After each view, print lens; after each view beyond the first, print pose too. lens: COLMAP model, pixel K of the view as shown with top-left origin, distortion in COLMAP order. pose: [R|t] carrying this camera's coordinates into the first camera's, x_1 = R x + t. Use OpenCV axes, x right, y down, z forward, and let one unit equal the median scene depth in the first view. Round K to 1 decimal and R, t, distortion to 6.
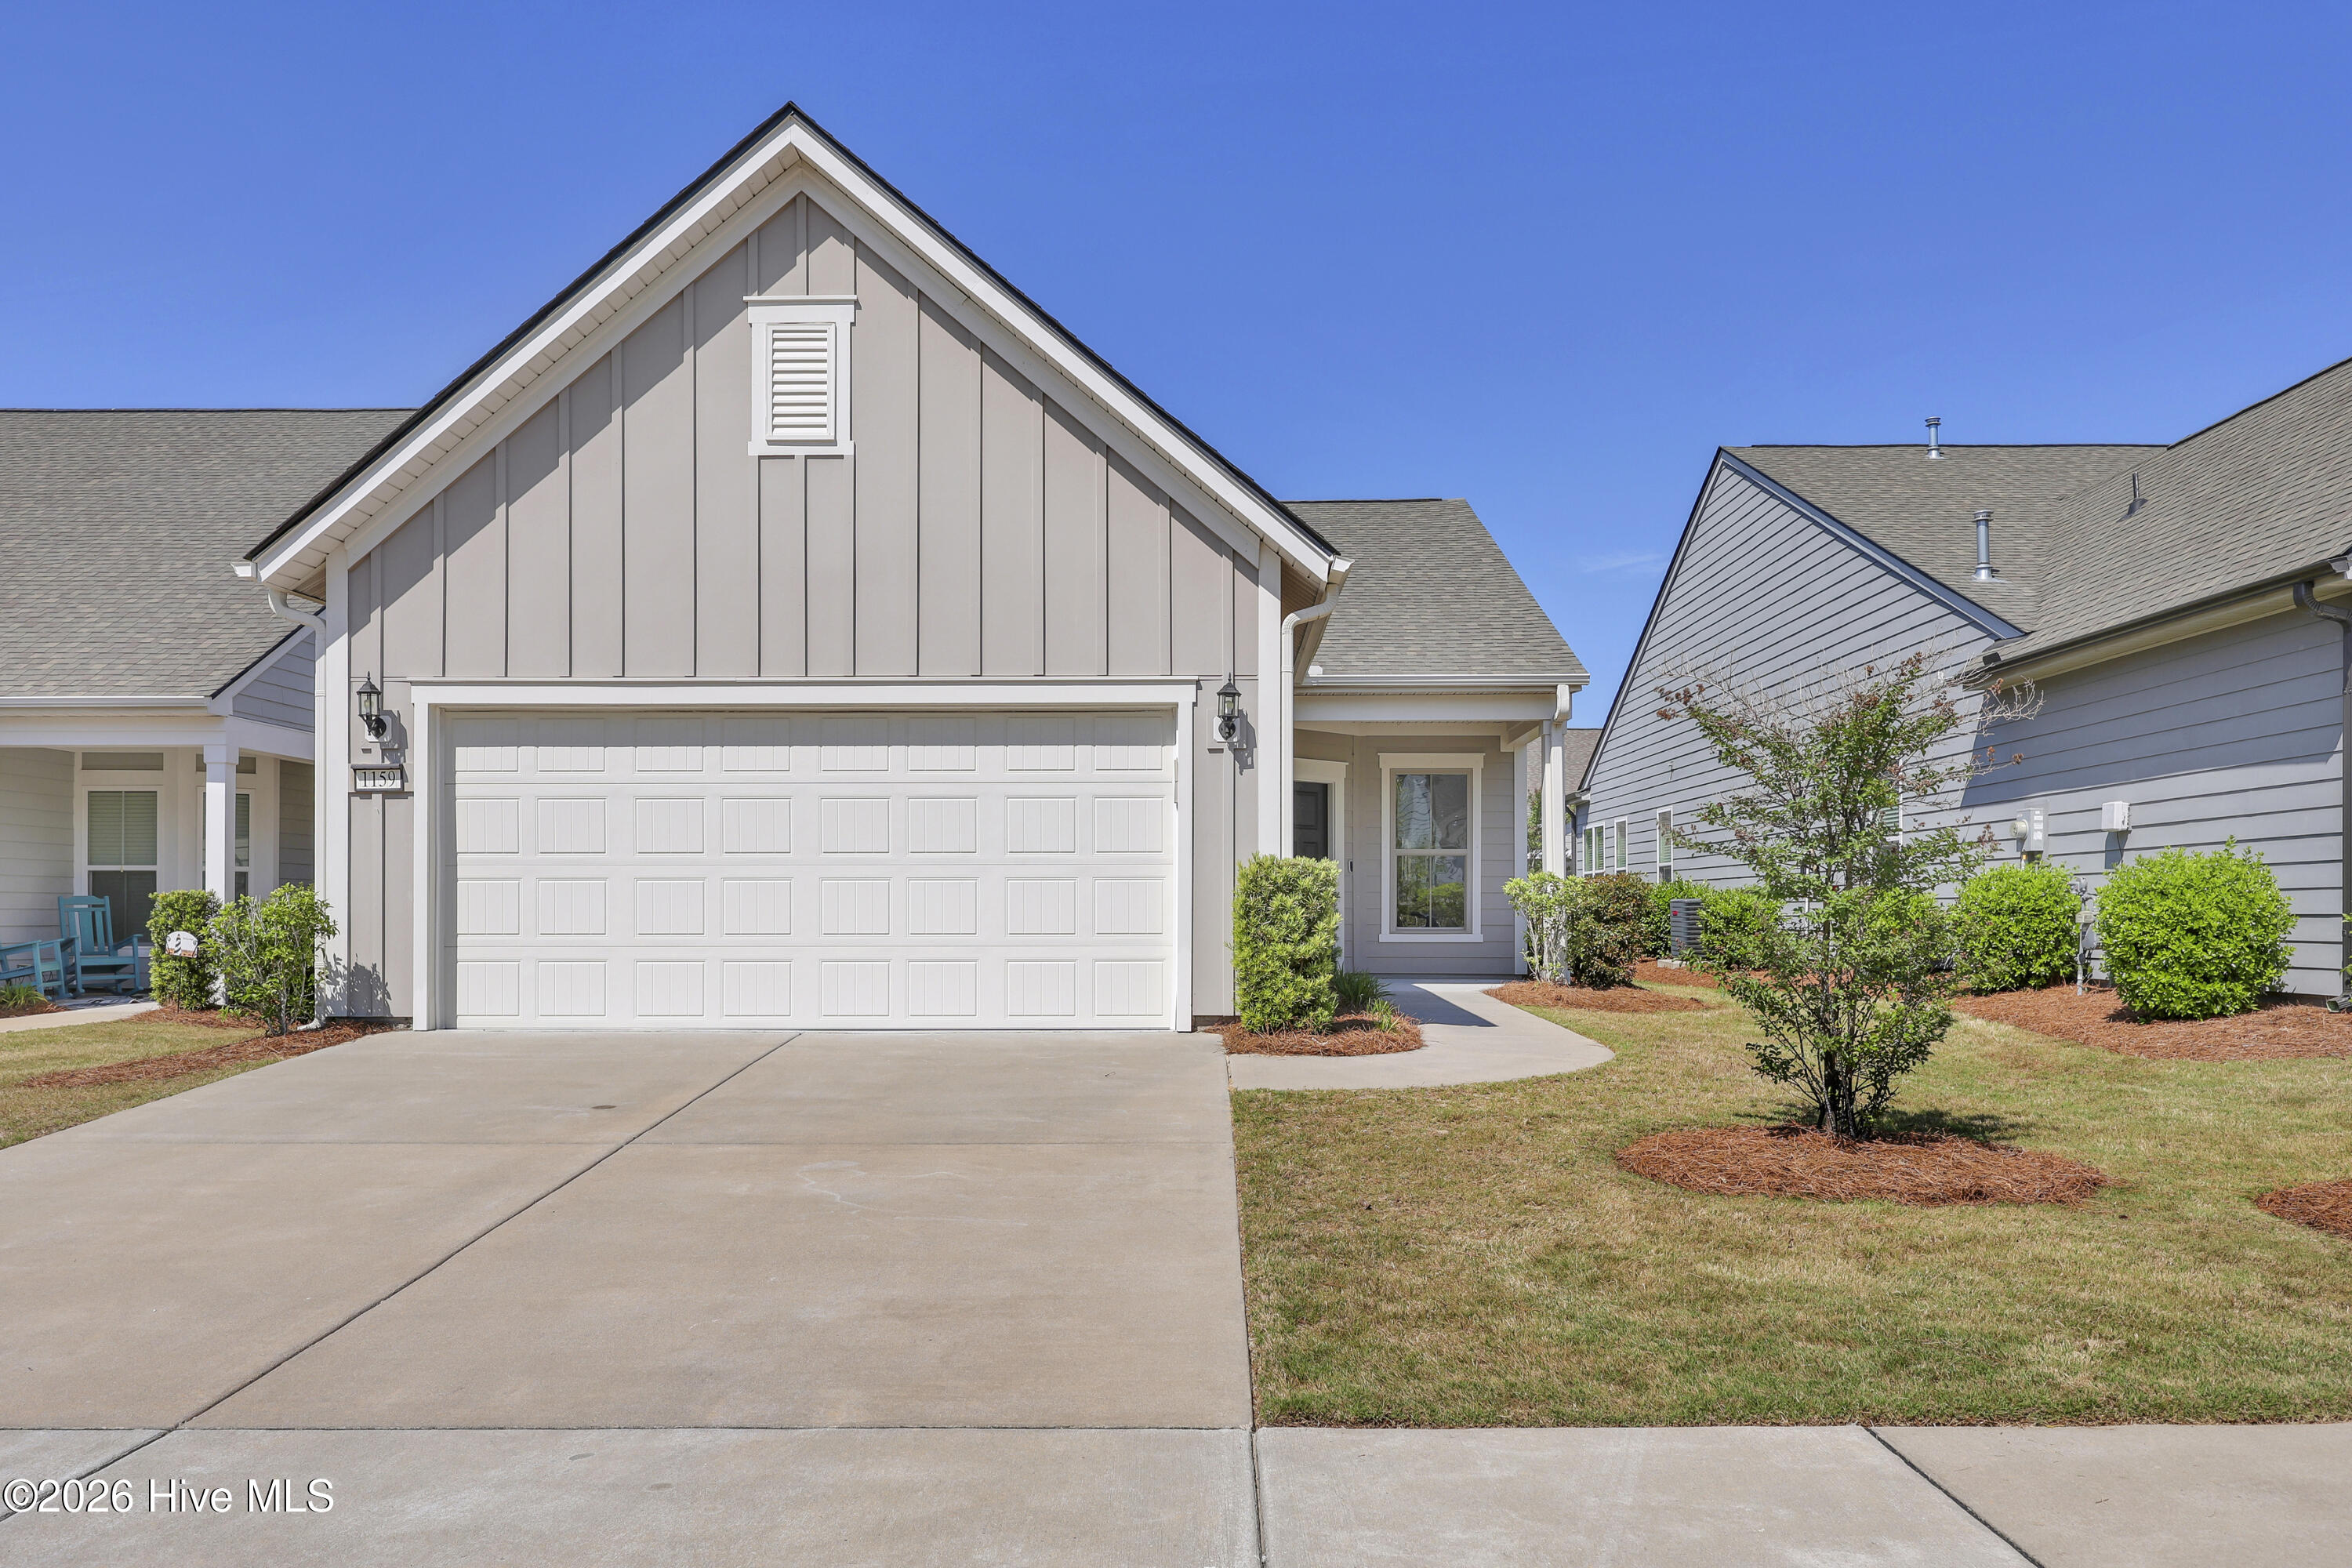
lens RADIAL K [[1705.3, 0, 1199.3], [0, 1705.3, 905.7], [0, 0, 1]] dist [-0.003442, 0.006149]
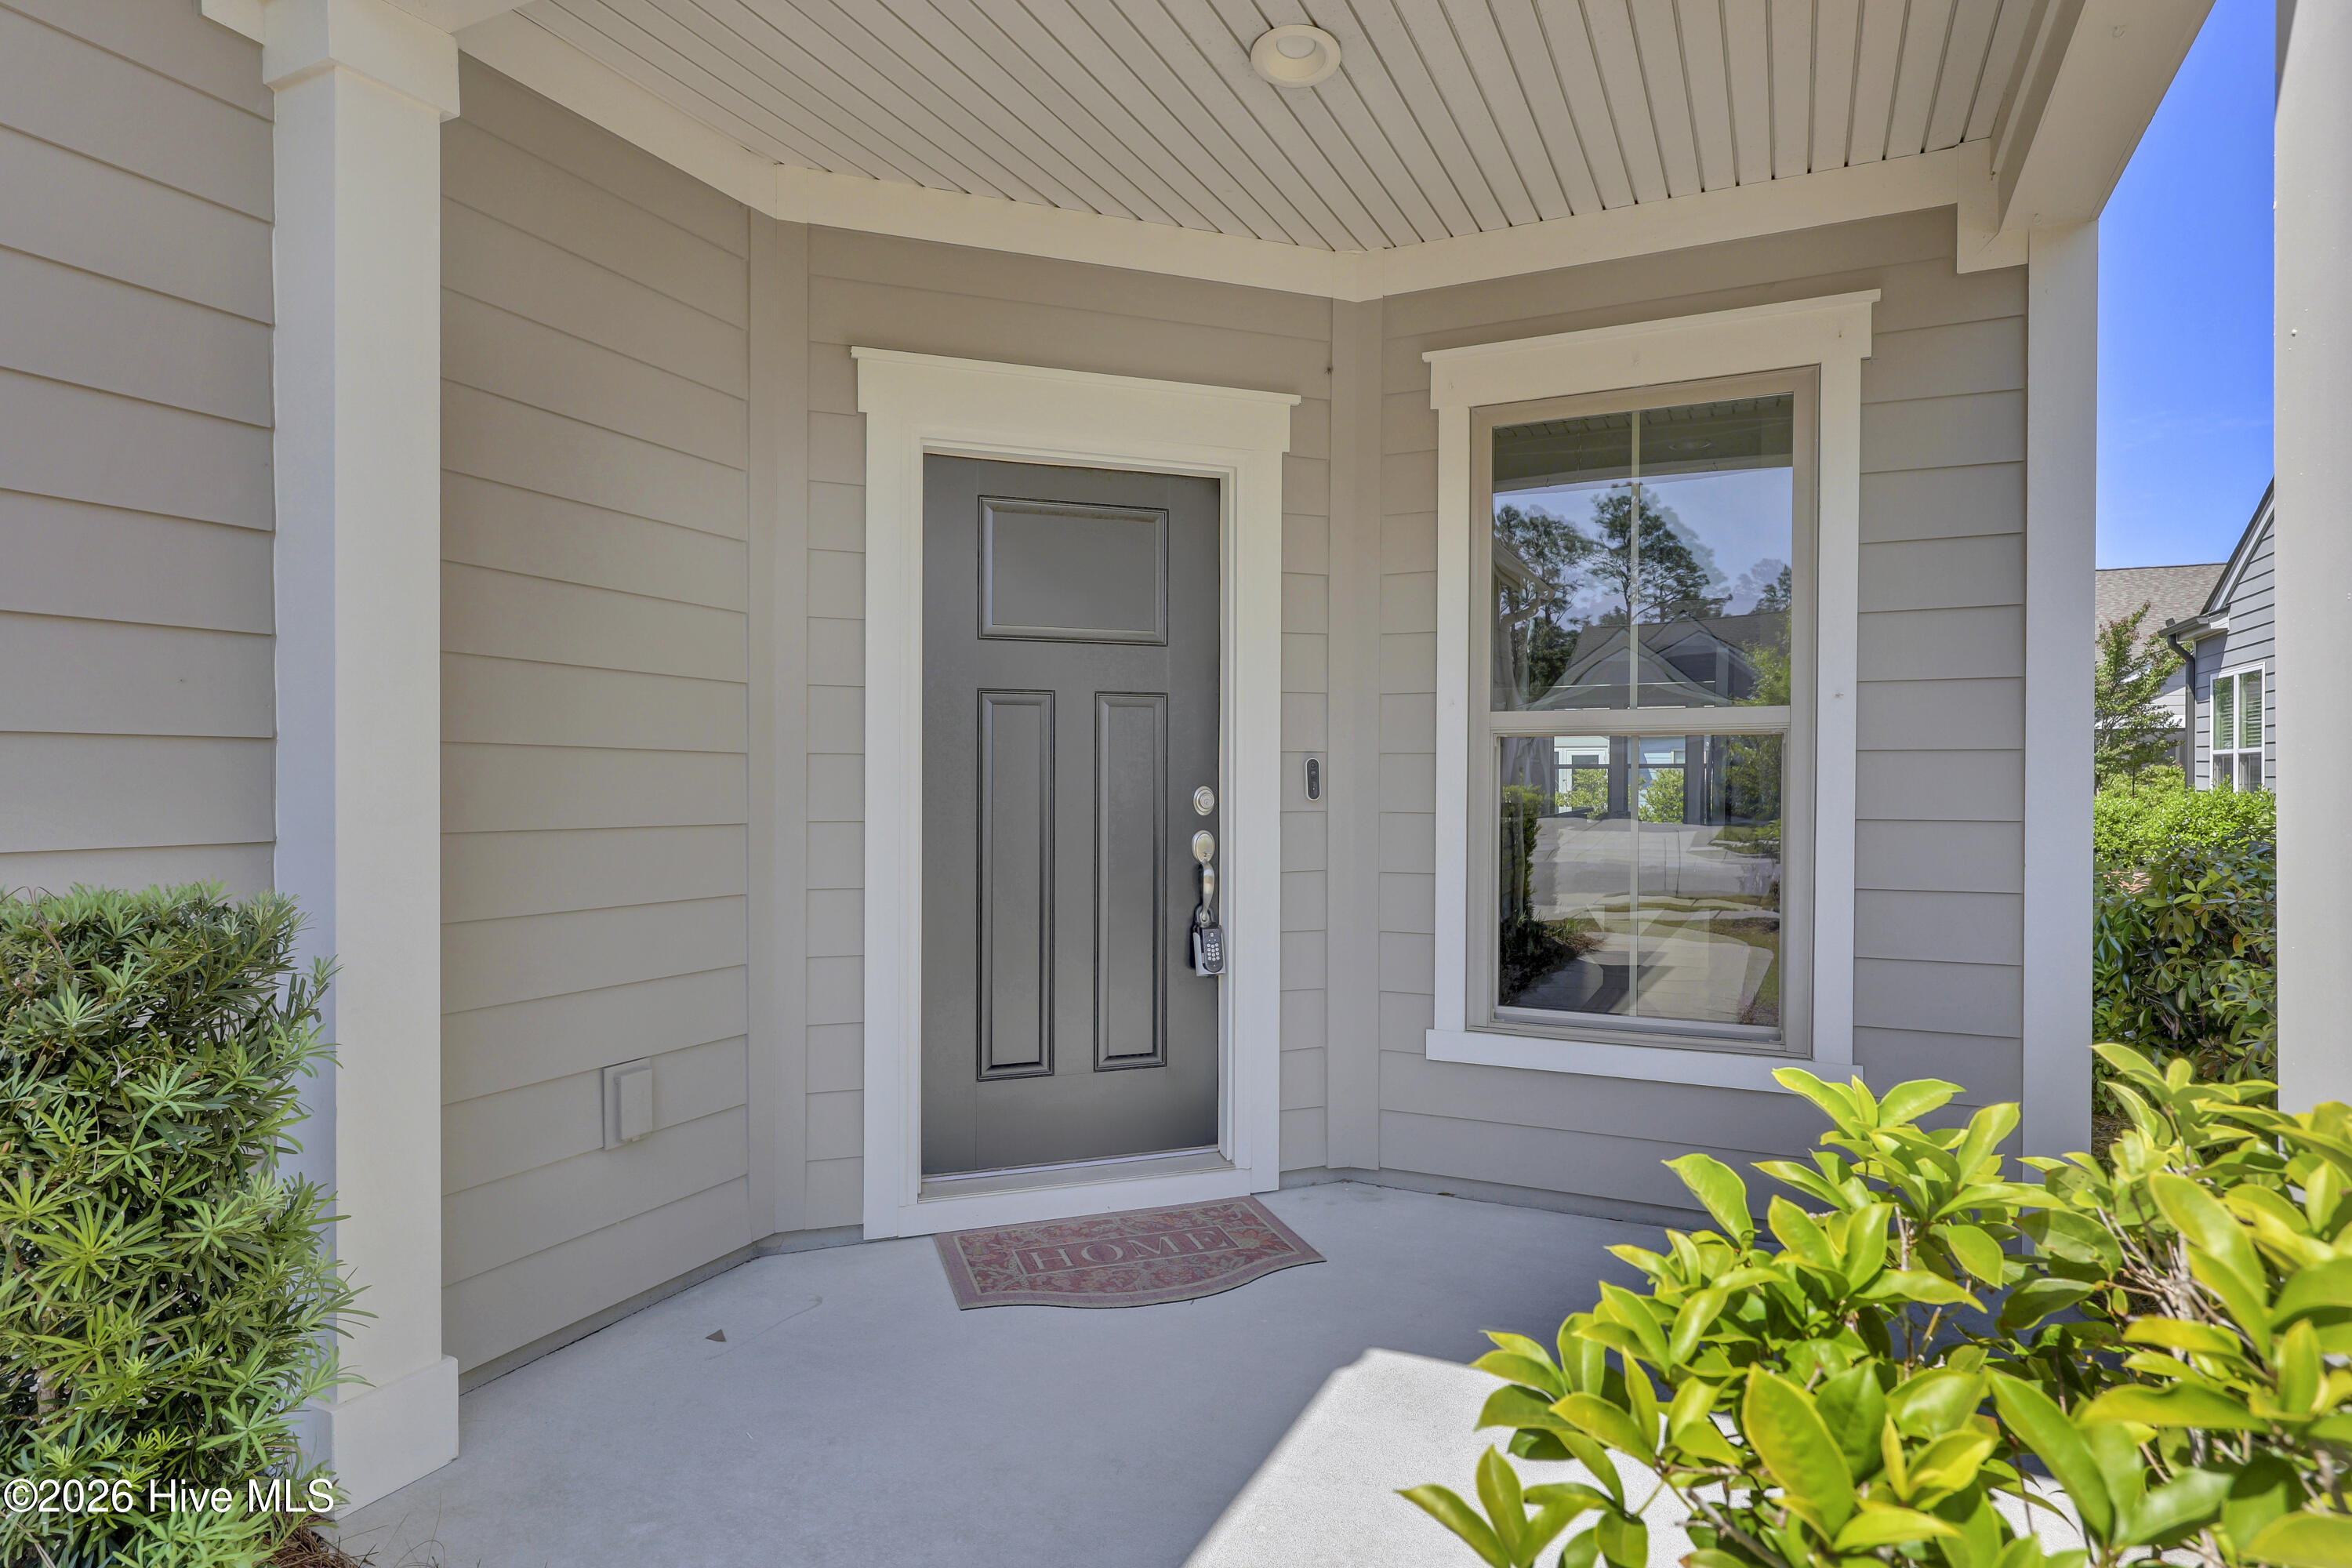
lens RADIAL K [[1274.1, 0, 1172.6], [0, 1274.1, 789.7], [0, 0, 1]] dist [0.005945, 0.000569]
pose [[0.907113, 0.000214, -0.420888, 0.274104], [0.004777, 0.999930, 0.010805, -0.042134], [0.420861, -0.011812, 0.907048, 1.431545]]
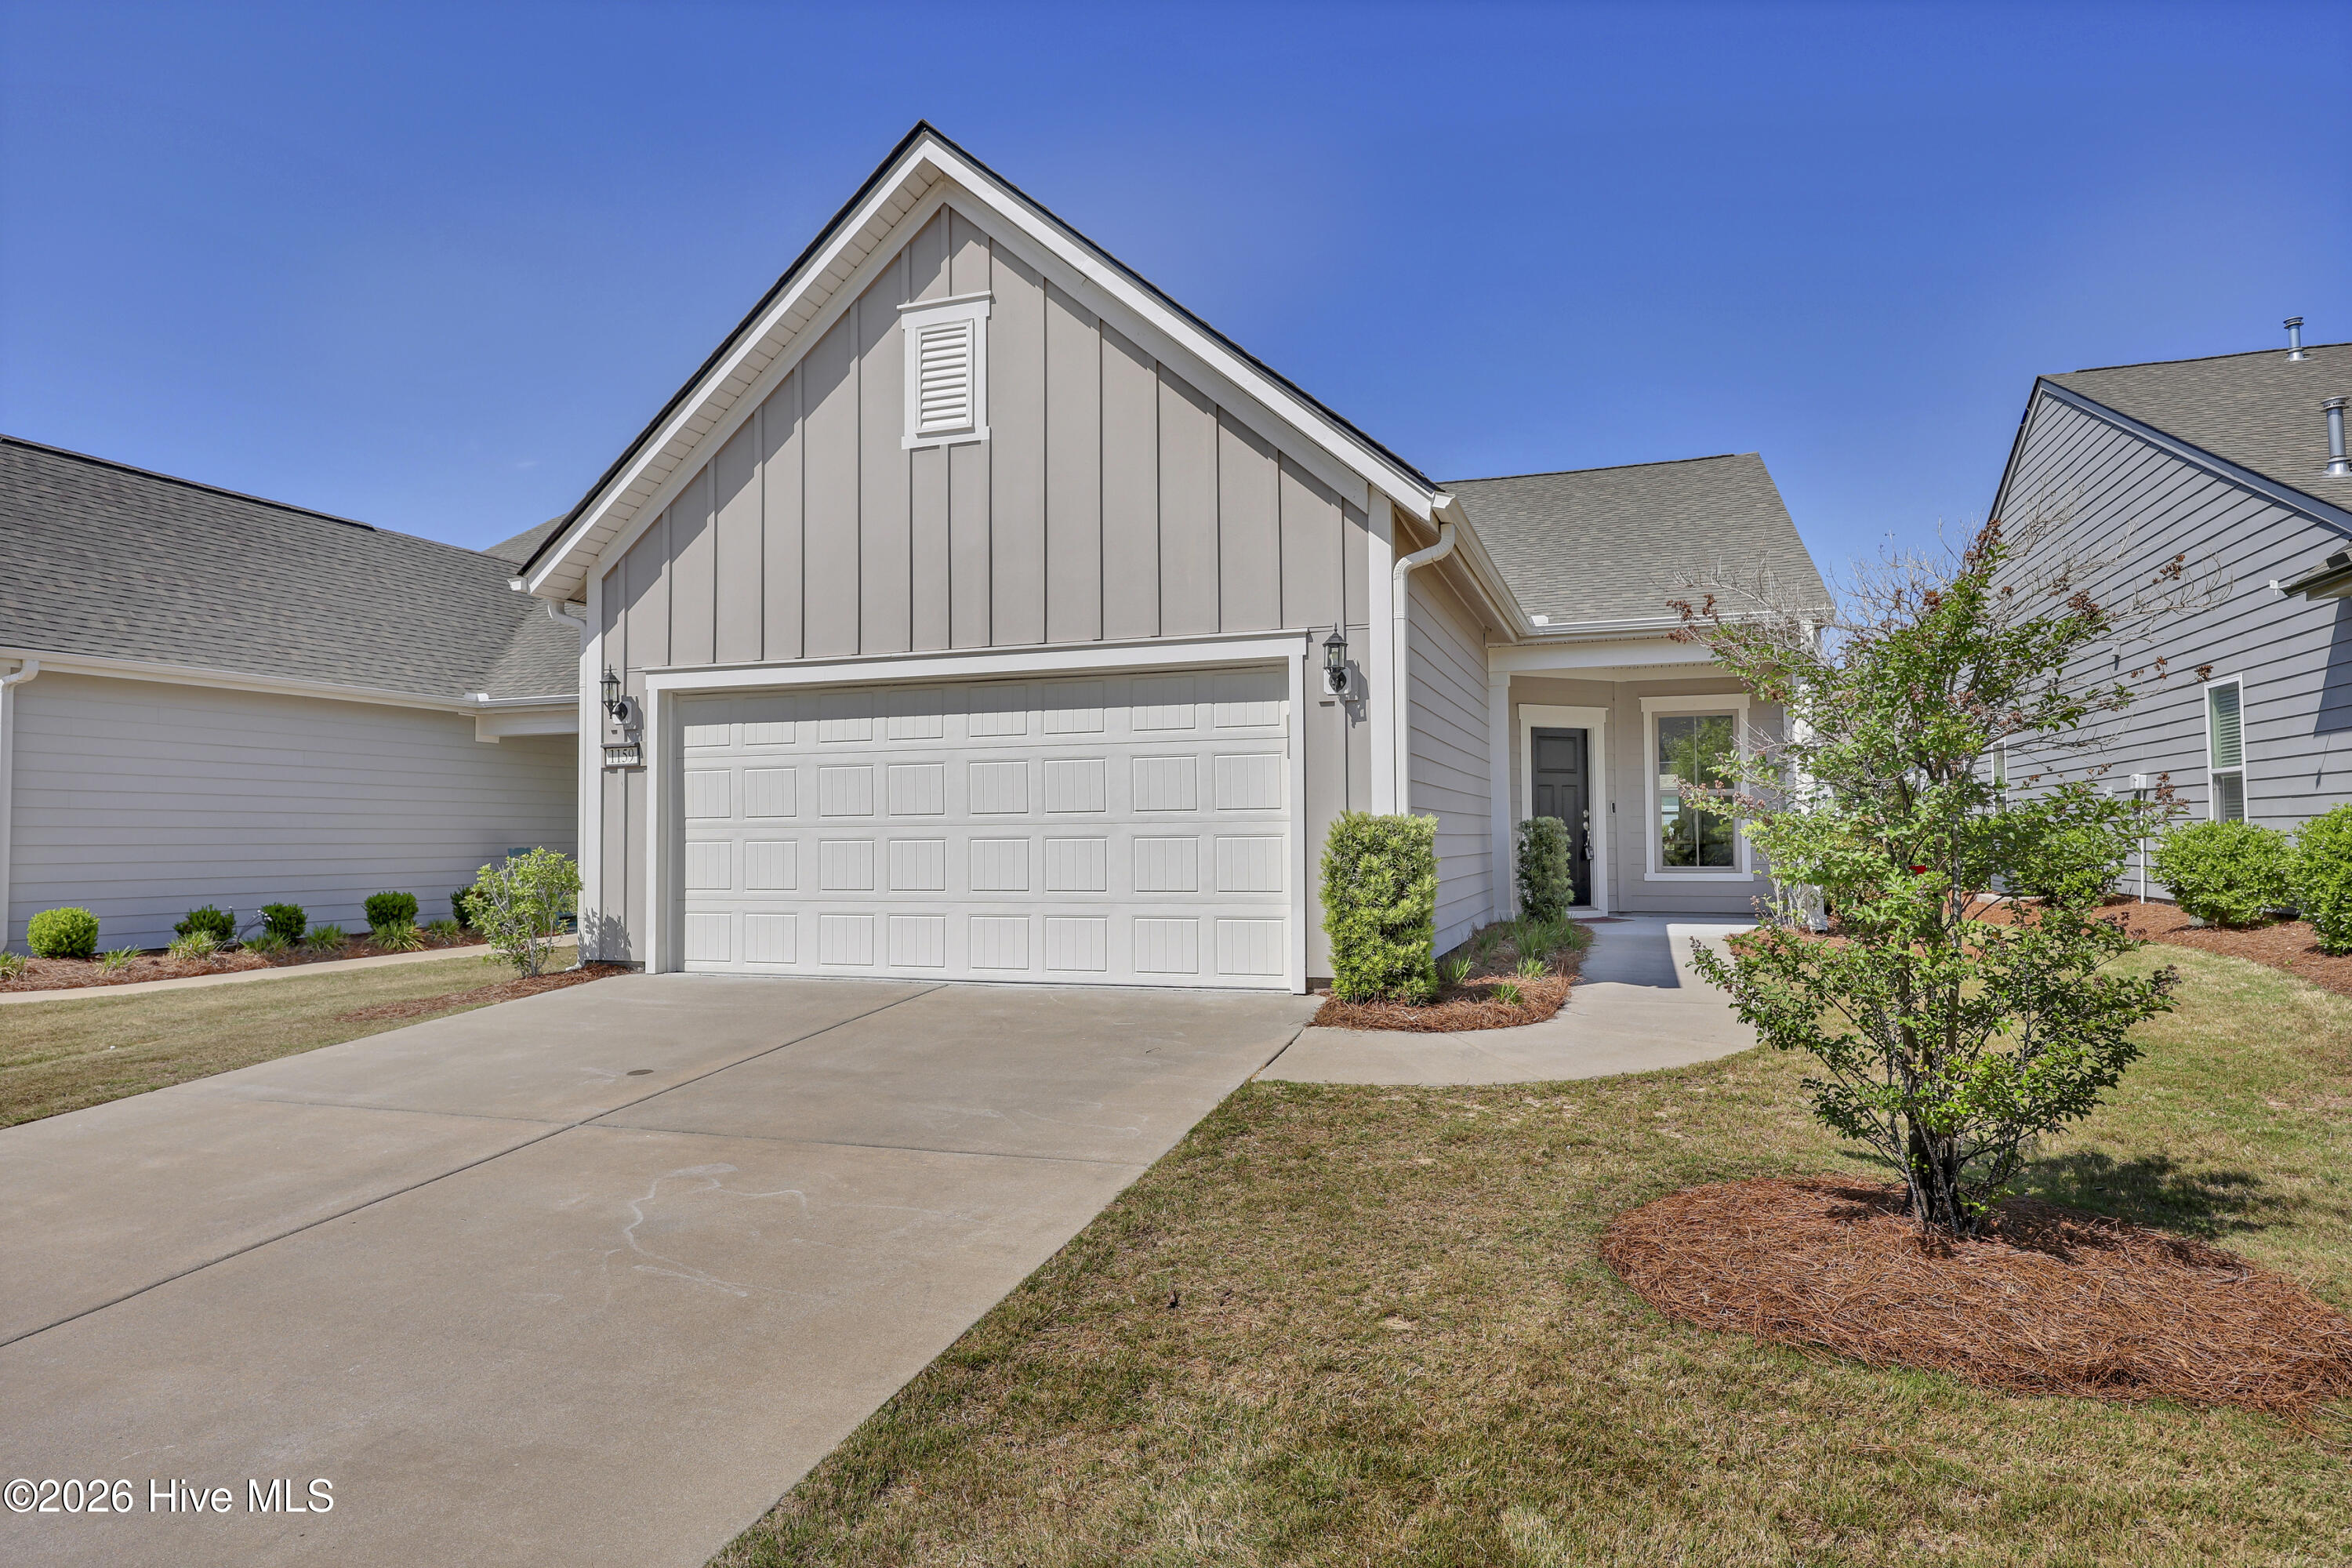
lens RADIAL K [[1356.3, 0, 1177.0], [0, 1356.3, 781.7], [0, 0, 1]] dist [0.001311, -0.000221]
pose [[0.950254, -0.020974, -0.310770, 0.166293], [0.009544, 0.999223, -0.038252, -0.017736], [0.311330, 0.033383, 0.949715, 0.240013]]
